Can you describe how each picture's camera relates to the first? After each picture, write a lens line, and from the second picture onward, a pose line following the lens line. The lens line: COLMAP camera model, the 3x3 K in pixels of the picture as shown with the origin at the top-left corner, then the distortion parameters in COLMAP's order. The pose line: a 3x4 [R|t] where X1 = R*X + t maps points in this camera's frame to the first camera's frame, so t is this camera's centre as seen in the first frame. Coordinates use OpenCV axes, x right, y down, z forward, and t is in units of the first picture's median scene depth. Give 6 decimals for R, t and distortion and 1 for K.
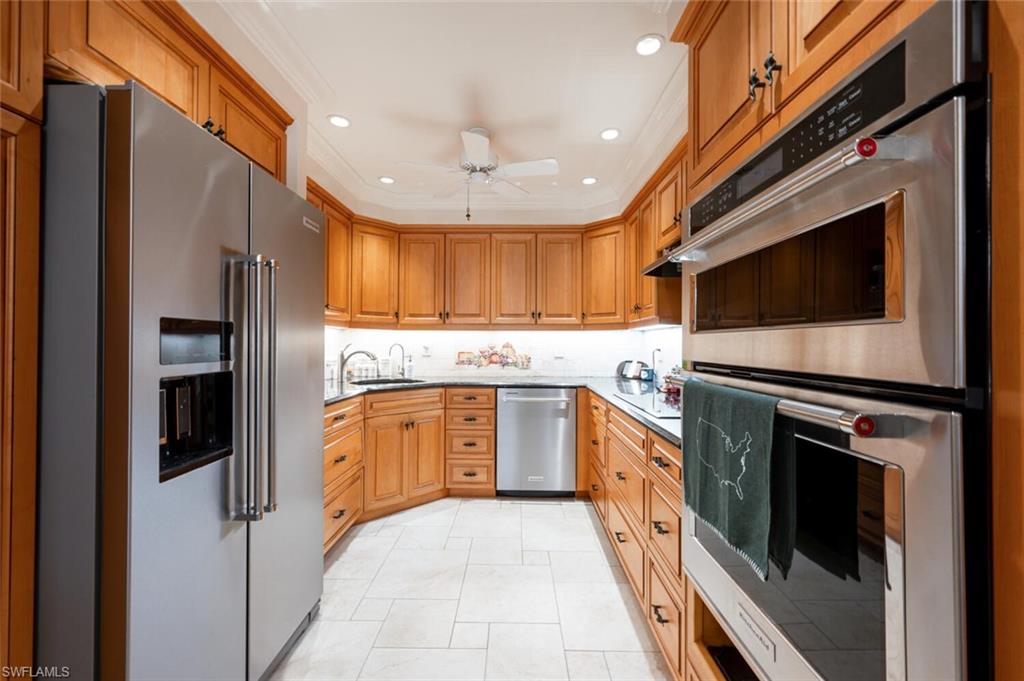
lens RADIAL K [[410.0, 0, 512.0], [0, 410.0, 340.5], [0, 0, 1]] dist [0.000676, 0.000064]
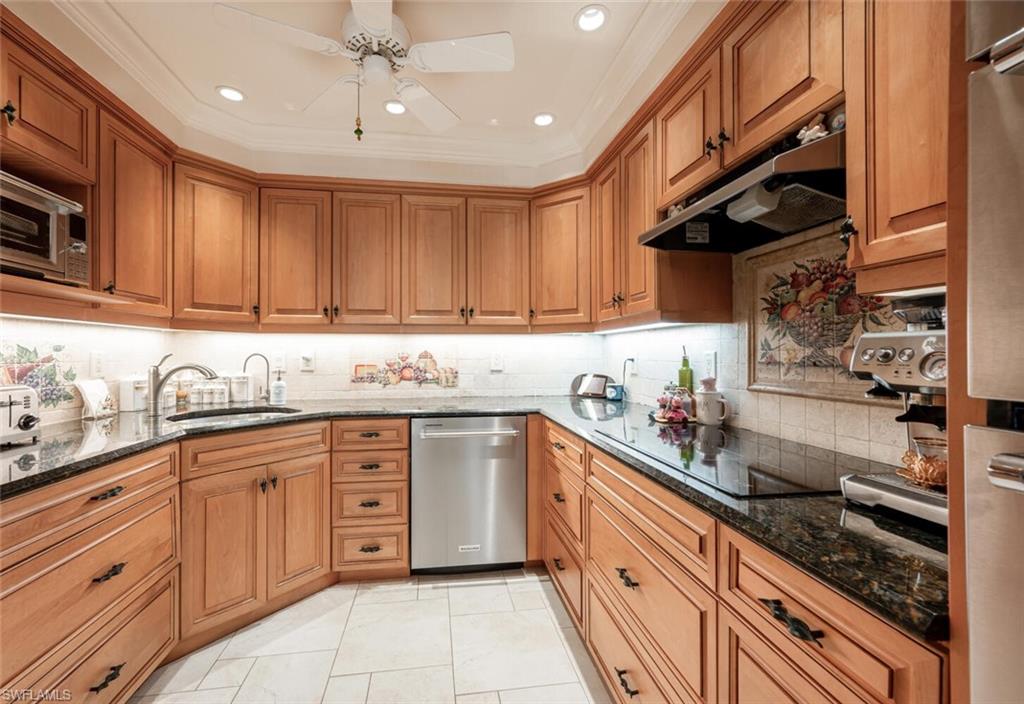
lens RADIAL K [[486.9, 0, 512.0], [0, 486.9, 352.0], [0, 0, 1]] dist [-0.004073, -0.000374]
pose [[0.985964, -0.005470, 0.166869, -0.005845], [0.004357, 0.999966, 0.007034, 0.001751], [-0.166902, -0.006209, 0.985954, 0.180337]]
